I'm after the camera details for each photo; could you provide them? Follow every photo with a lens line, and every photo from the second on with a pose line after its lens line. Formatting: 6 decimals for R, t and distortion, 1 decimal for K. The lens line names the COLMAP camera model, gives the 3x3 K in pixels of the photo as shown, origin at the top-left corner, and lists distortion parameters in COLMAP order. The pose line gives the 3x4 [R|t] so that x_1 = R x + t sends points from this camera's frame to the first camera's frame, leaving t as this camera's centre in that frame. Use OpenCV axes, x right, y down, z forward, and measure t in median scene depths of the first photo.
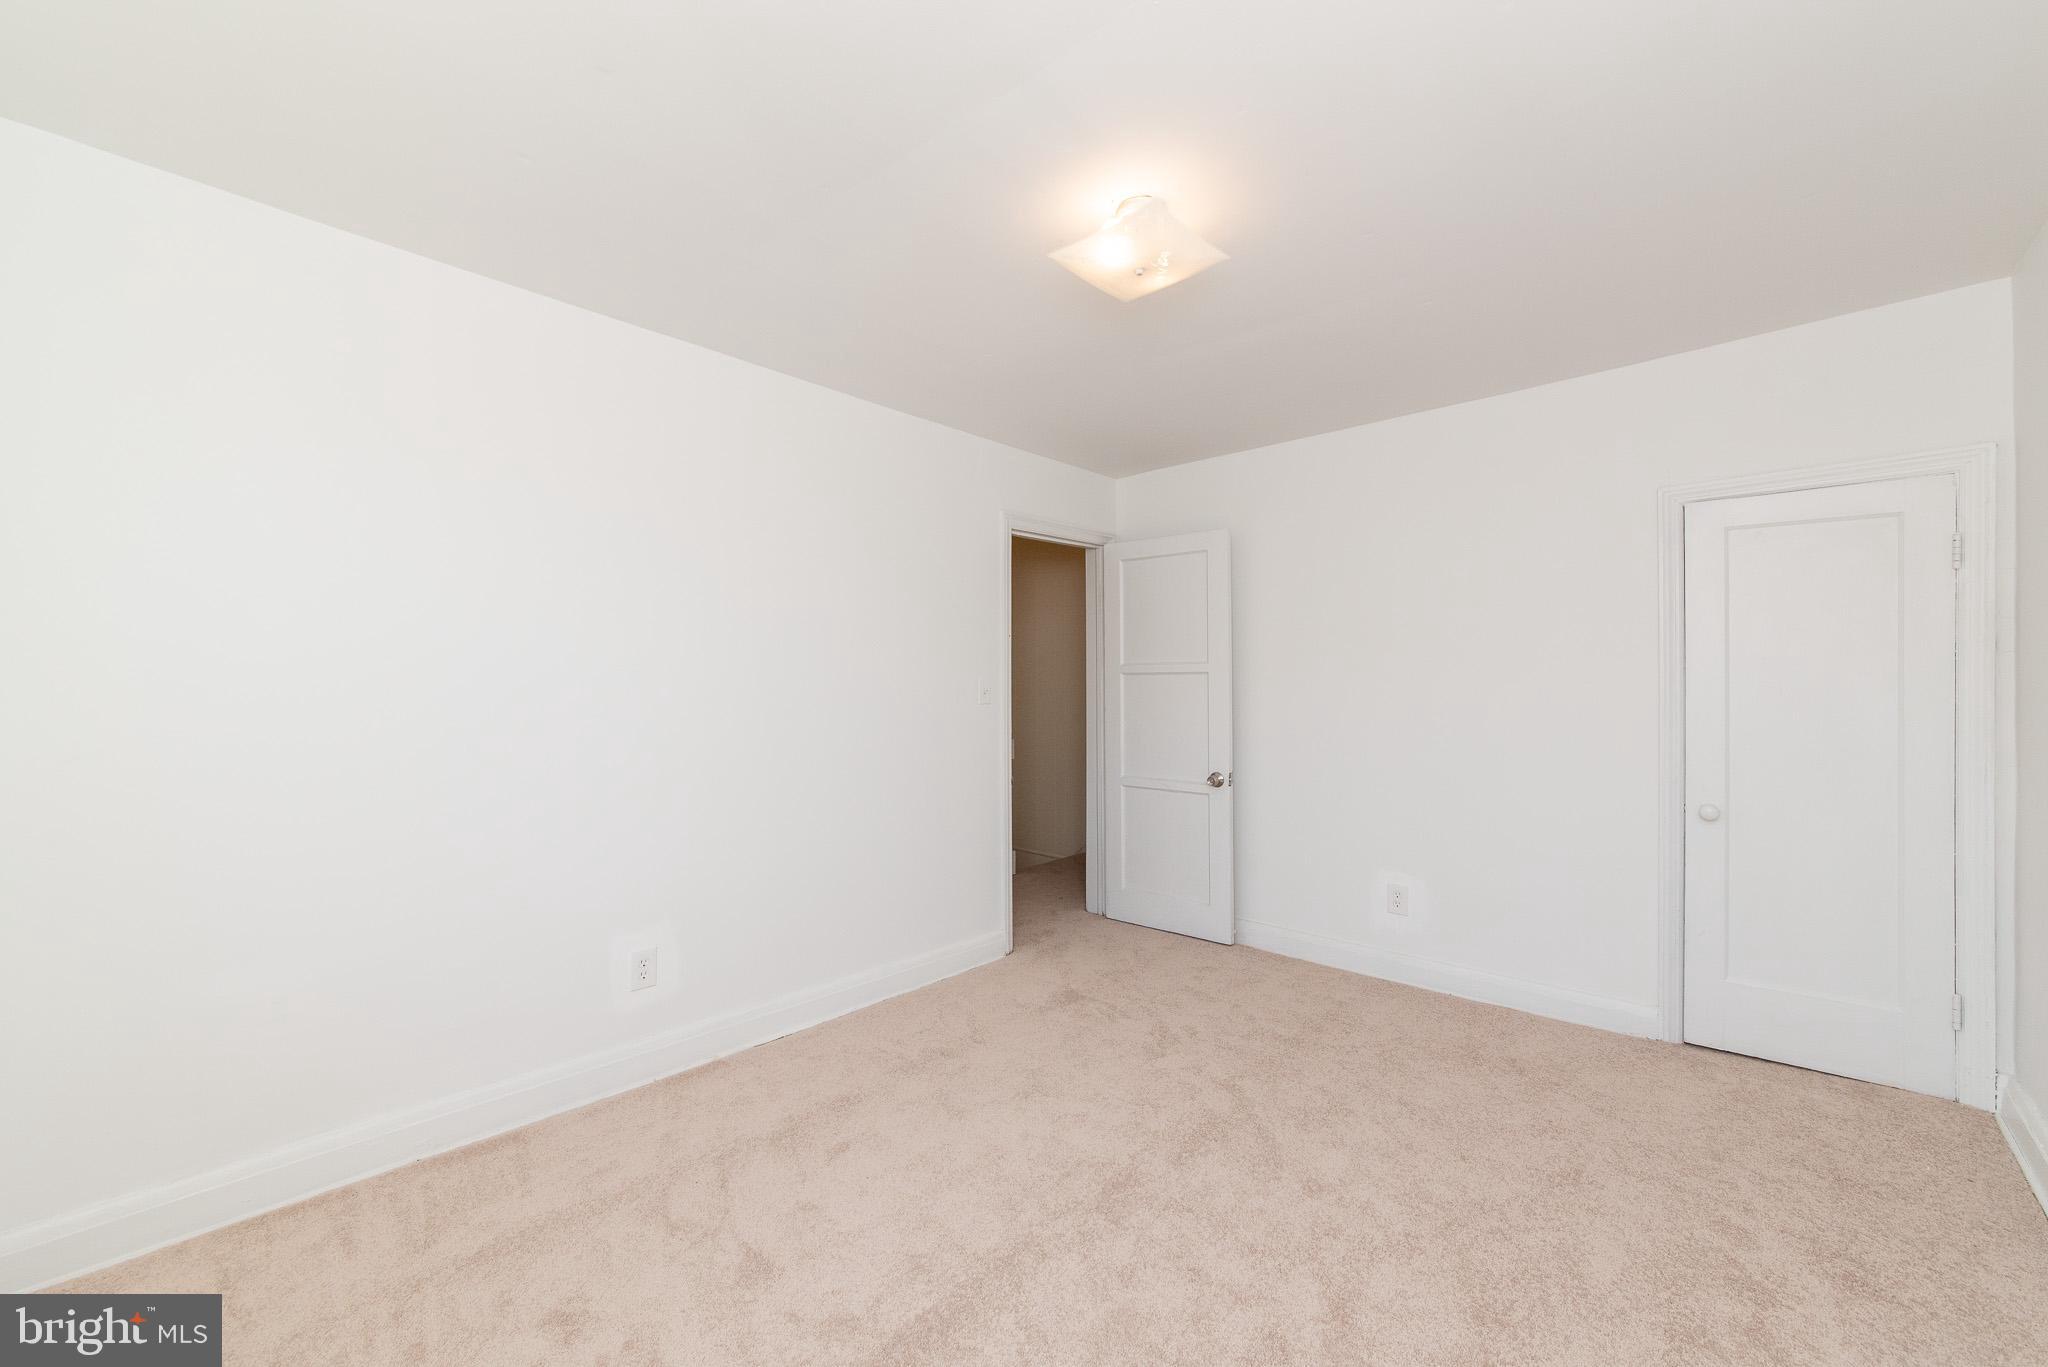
lens RADIAL K [[818.5, 0, 1024.4], [0, 818.5, 680.4], [0, 0, 1]] dist [-0.002112, -0.000069]
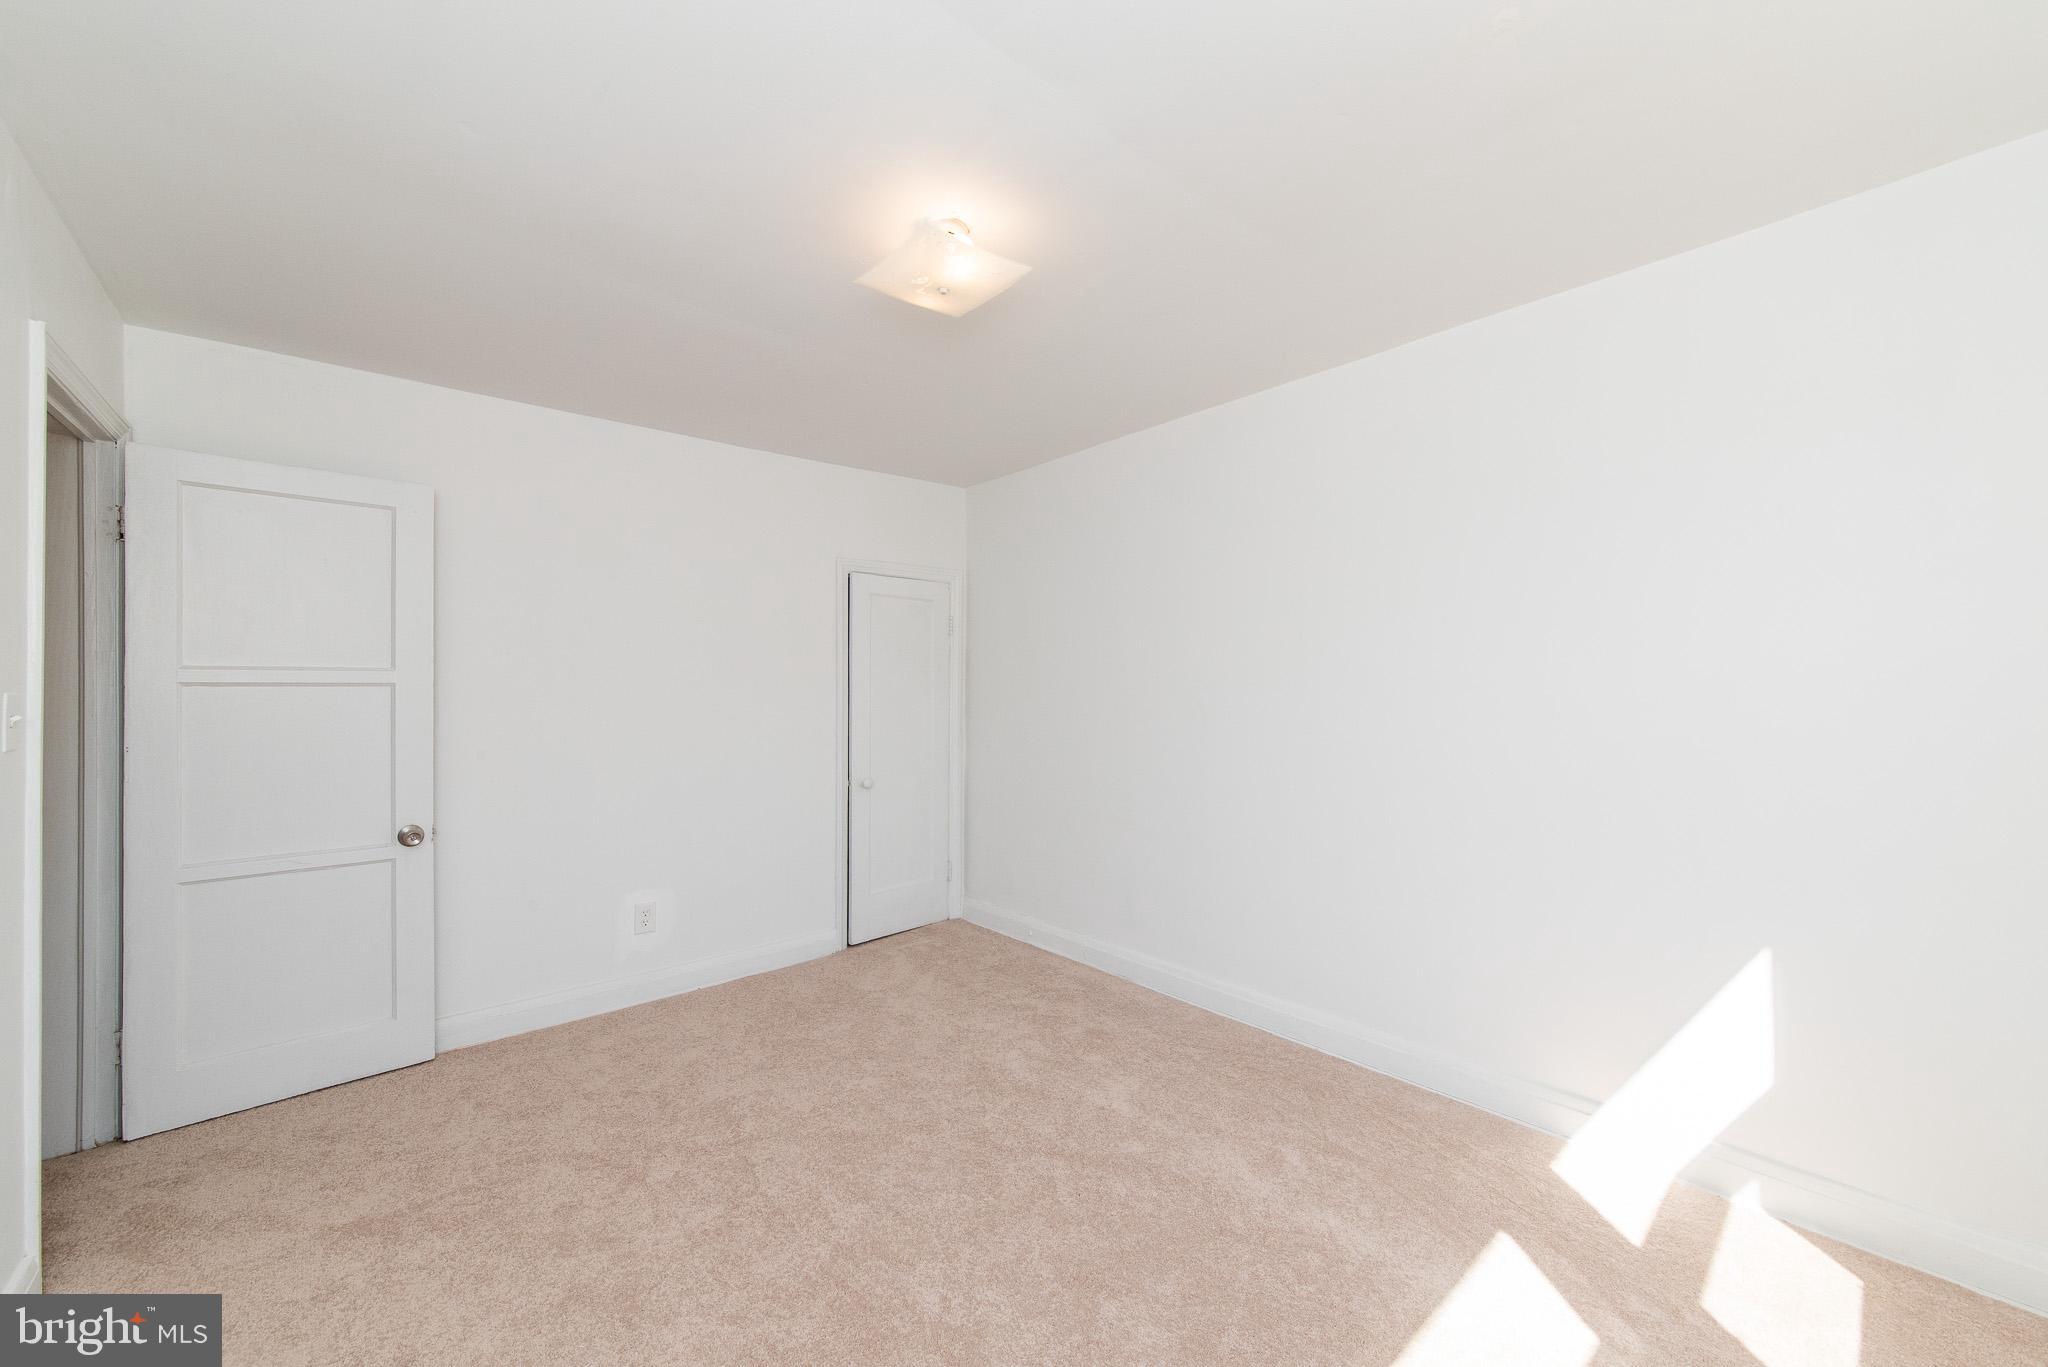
lens RADIAL K [[818.5, 0, 1024.5], [0, 818.5, 688.3], [0, 0, 1]] dist [-0.002112, -0.000069]
pose [[0.074018, 0.004010, 0.997249, -0.570566], [0.000506, 0.999992, -0.004059, -0.005074], [-0.997257, 0.000805, 0.074015, 0.547101]]
